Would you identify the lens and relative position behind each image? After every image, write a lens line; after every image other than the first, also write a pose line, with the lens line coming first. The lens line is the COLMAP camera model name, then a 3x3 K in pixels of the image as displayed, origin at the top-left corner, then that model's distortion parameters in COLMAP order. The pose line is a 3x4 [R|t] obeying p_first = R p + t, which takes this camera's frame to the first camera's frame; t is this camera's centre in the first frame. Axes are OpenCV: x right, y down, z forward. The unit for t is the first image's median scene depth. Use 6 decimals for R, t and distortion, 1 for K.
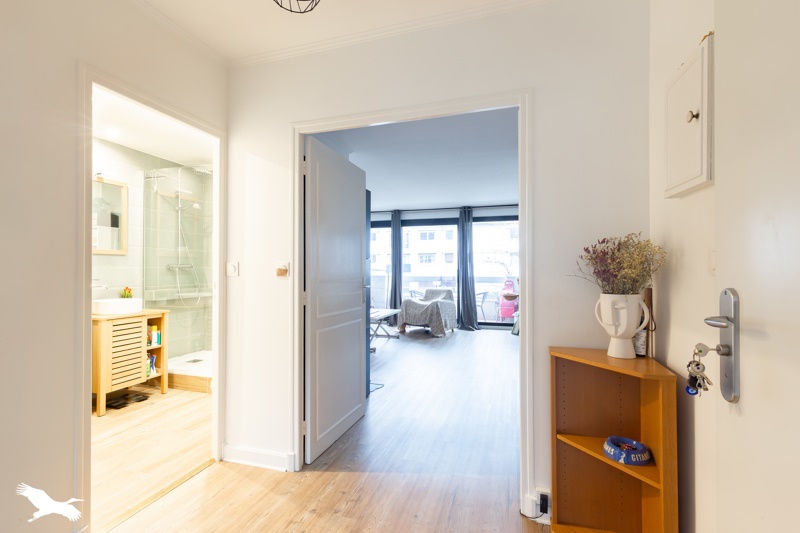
lens RADIAL K [[361.9, 0, 406.8], [0, 361.9, 267.5], [0, 0, 1]] dist [0.015920, -0.000177]
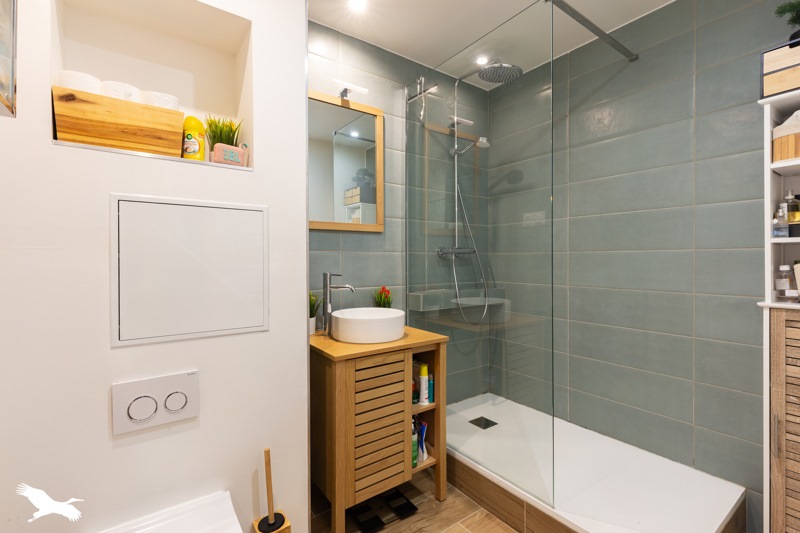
lens RADIAL K [[361.9, 0, 403.1], [0, 361.9, 265.4], [0, 0, 1]] dist [0.015920, -0.000177]
pose [[0.798191, -0.002589, -0.602399, -0.373414], [0.009678, 0.999917, 0.008526, 0.014672], [0.602327, -0.012636, 0.798150, 0.529026]]
